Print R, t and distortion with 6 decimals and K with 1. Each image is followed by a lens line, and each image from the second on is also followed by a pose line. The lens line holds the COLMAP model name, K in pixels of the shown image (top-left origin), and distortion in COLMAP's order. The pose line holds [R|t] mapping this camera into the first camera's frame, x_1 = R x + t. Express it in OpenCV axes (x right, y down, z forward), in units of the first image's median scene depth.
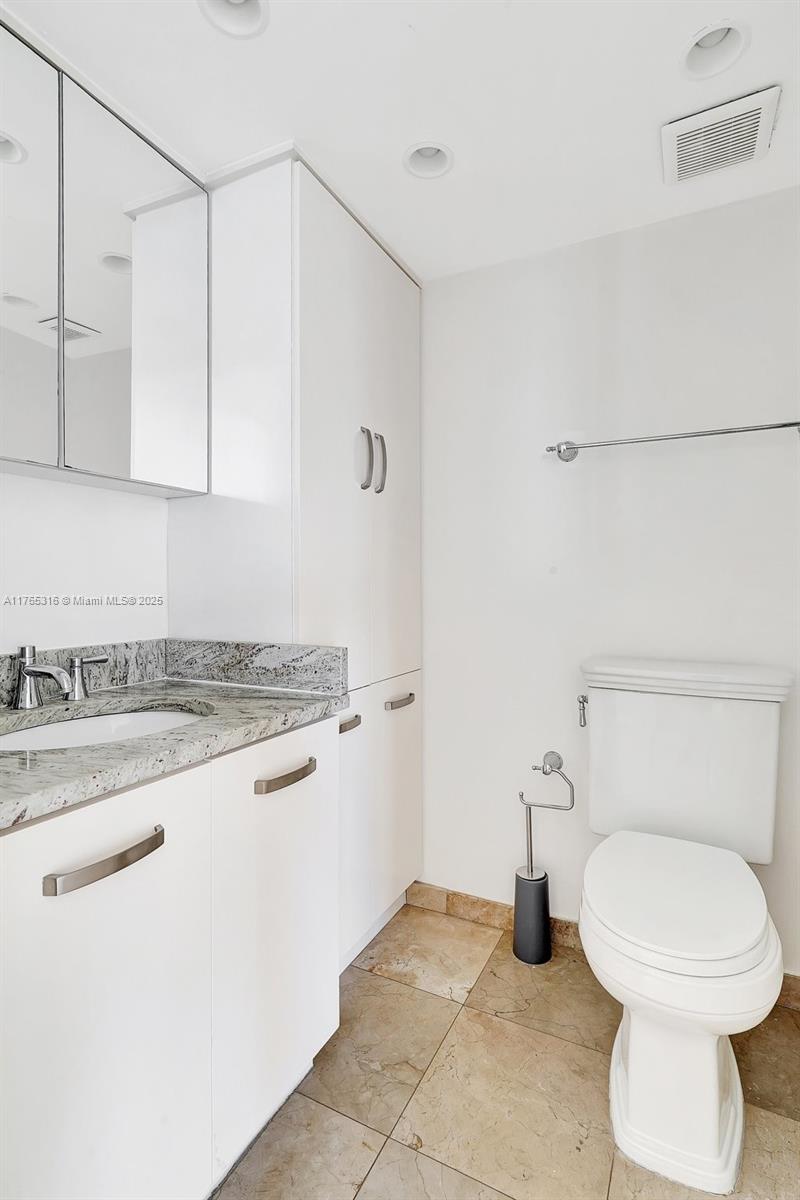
lens RADIAL K [[562.9, 0, 398.2], [0, 562.9, 601.3], [0, 0, 1]] dist [-0.014958, 0.006689]
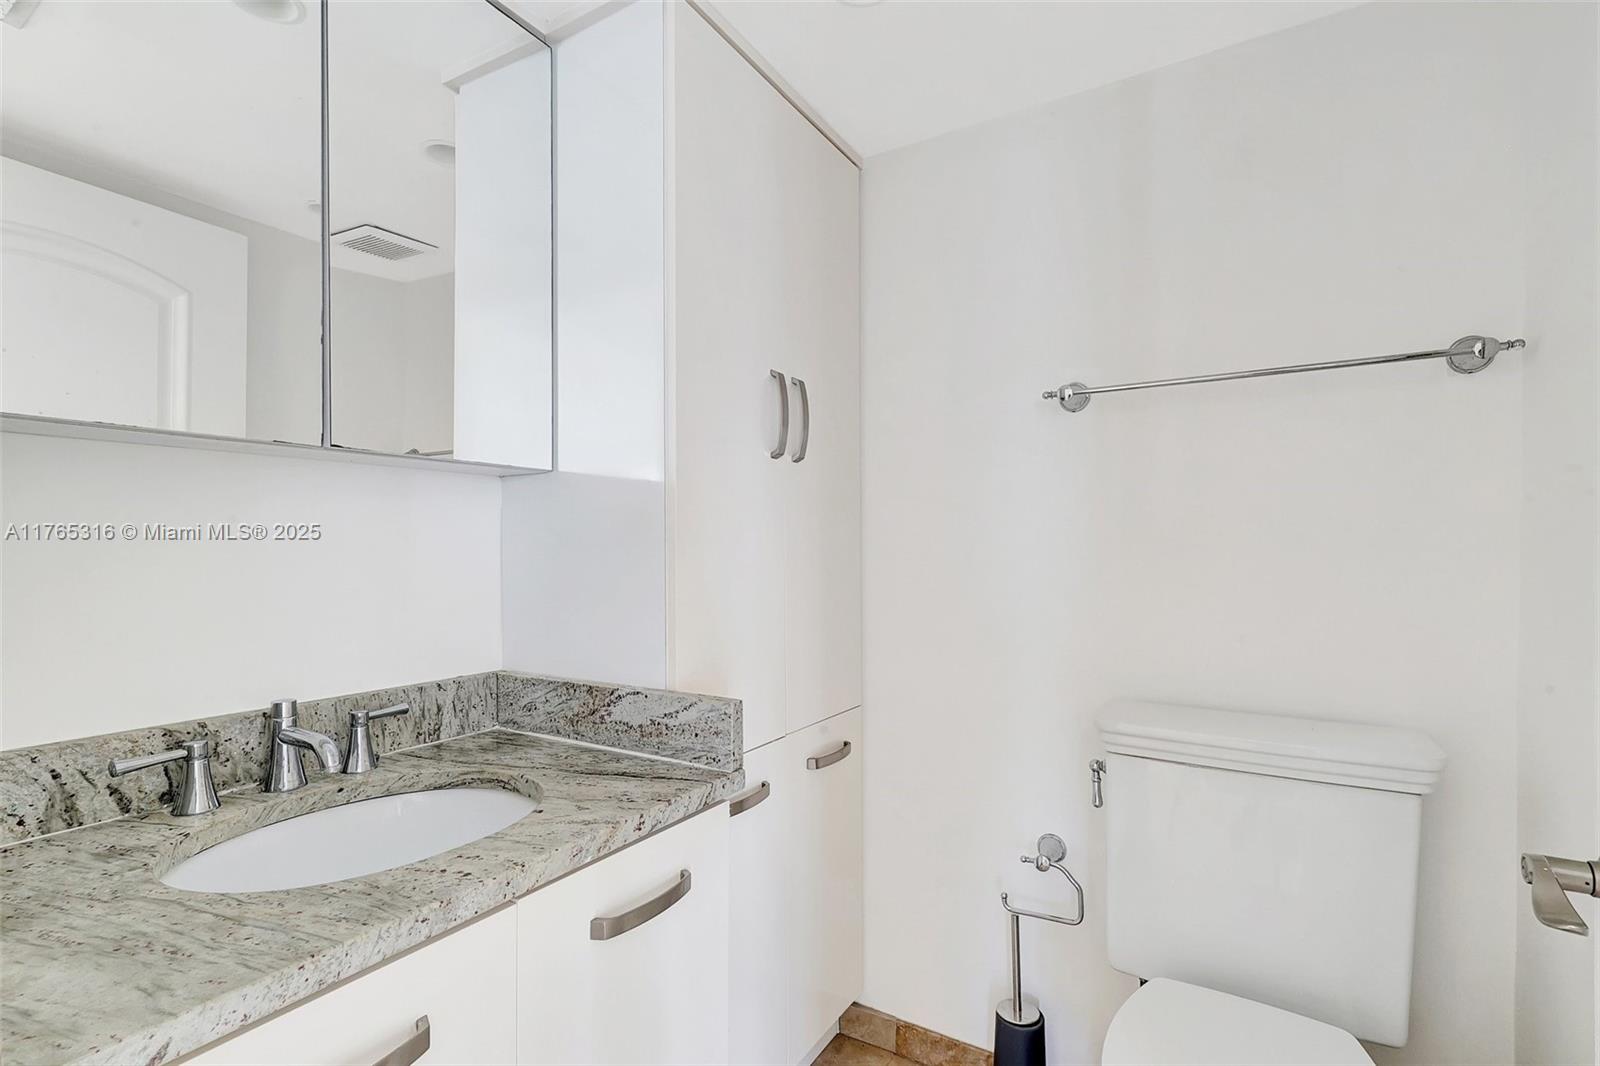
lens RADIAL K [[690.9, 0, 792.3], [0, 690.9, 558.9], [0, 0, 1]] dist [-0.010303, 0.000549]
pose [[0.996202, 0.001505, -0.087056, 0.040211], [-0.001825, 0.999992, -0.003597, -0.081171], [0.087050, 0.003742, 0.996197, 0.165538]]
